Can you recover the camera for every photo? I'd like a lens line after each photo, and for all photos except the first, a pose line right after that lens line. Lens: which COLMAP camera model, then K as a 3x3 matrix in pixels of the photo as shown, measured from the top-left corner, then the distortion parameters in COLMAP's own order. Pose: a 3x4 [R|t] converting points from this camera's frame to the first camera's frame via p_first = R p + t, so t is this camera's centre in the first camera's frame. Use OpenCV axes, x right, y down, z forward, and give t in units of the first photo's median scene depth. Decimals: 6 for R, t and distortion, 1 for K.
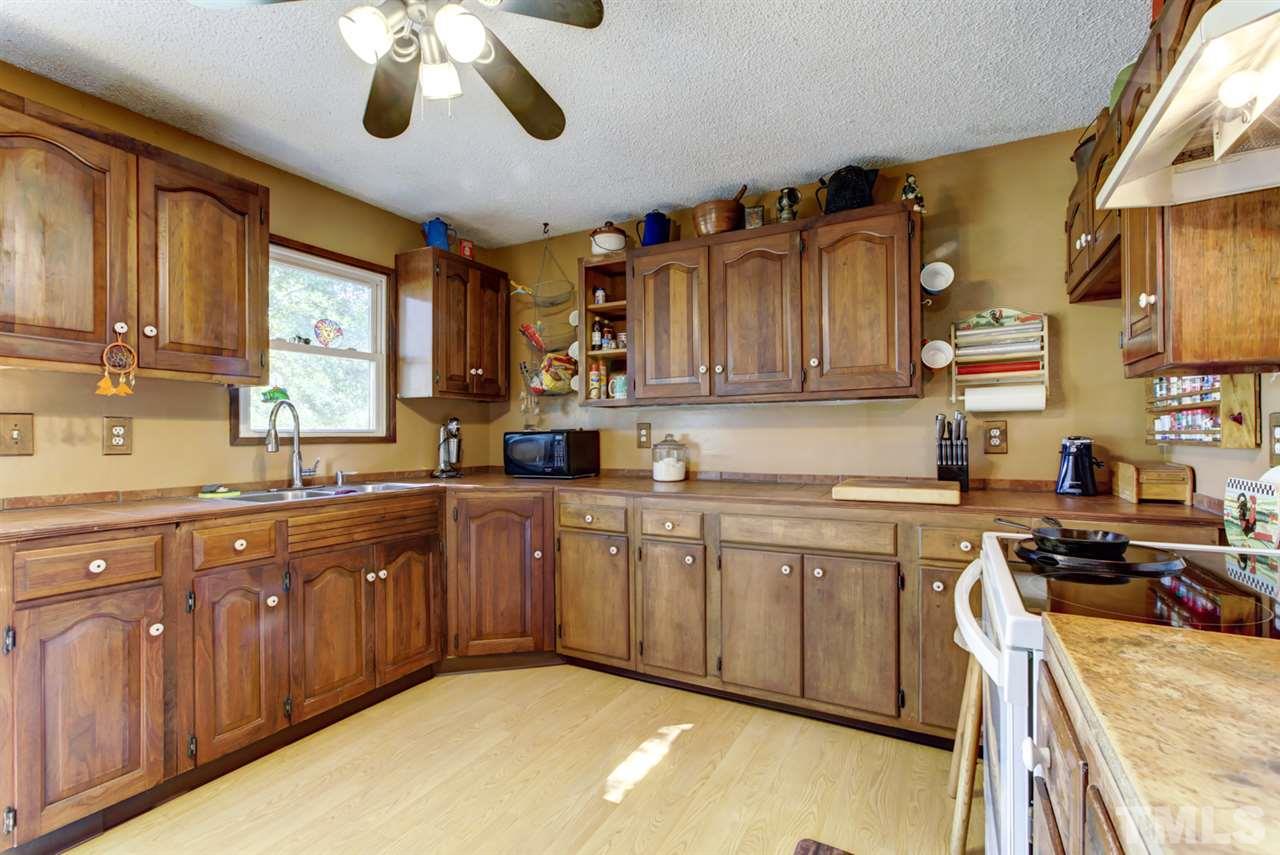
lens RADIAL K [[588.1, 0, 647.1], [0, 588.1, 428.2], [0, 0, 1]] dist [-0.000370, 0.000607]
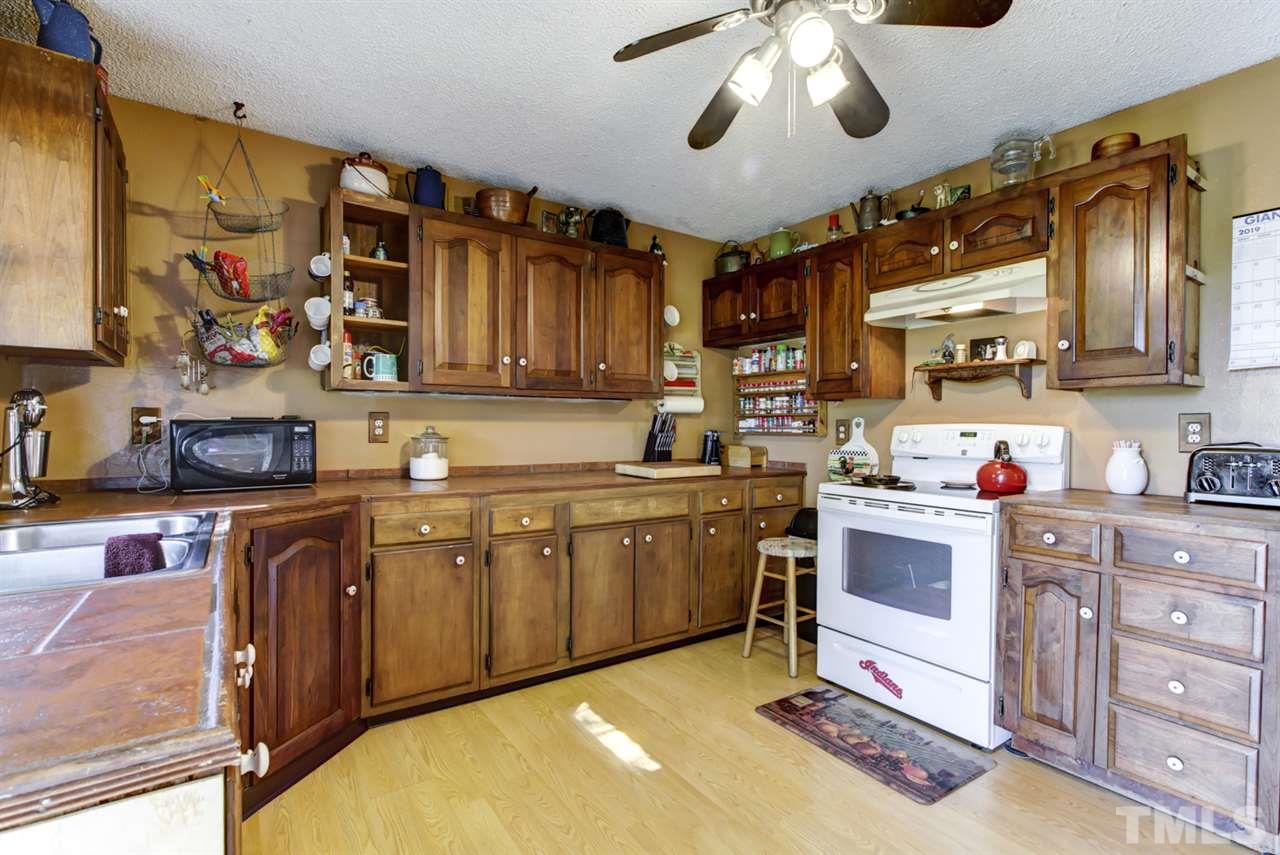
lens RADIAL K [[588.1, 0, 647.1], [0, 588.1, 428.2], [0, 0, 1]] dist [-0.000370, 0.000607]
pose [[0.459303, 0.006222, 0.888258, -0.730807], [-0.015436, 0.999880, 0.000978, 0.008884], [-0.888146, -0.014160, 0.459344, 0.380464]]
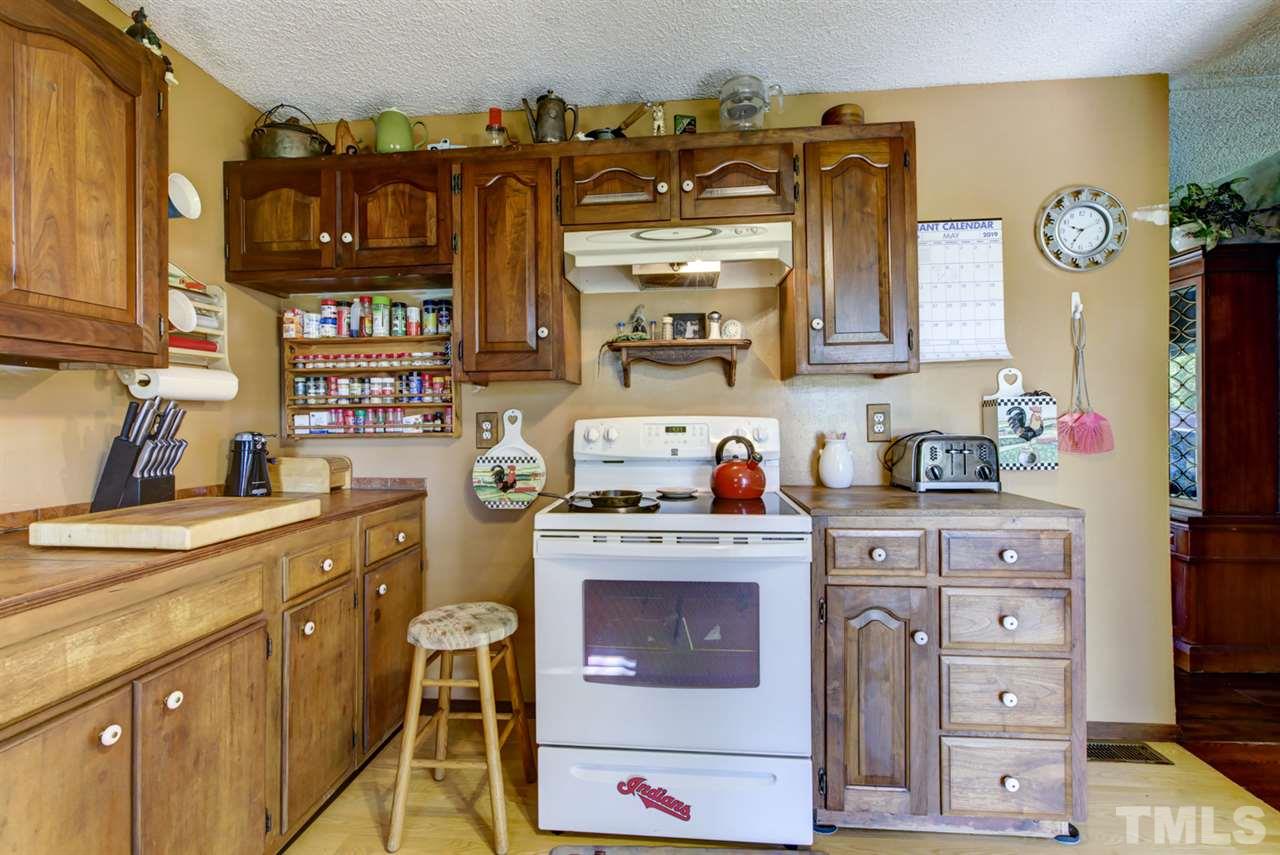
lens RADIAL K [[579.9, 0, 633.7], [0, 579.9, 417.9], [0, 0, 1]] dist [-0.002752, 0.000100]
pose [[-0.373872, 0.018258, 0.927301, -0.292905], [0.005483, 0.999832, -0.017475, 0.009980], [-0.927464, -0.001449, -0.373909, 0.723532]]
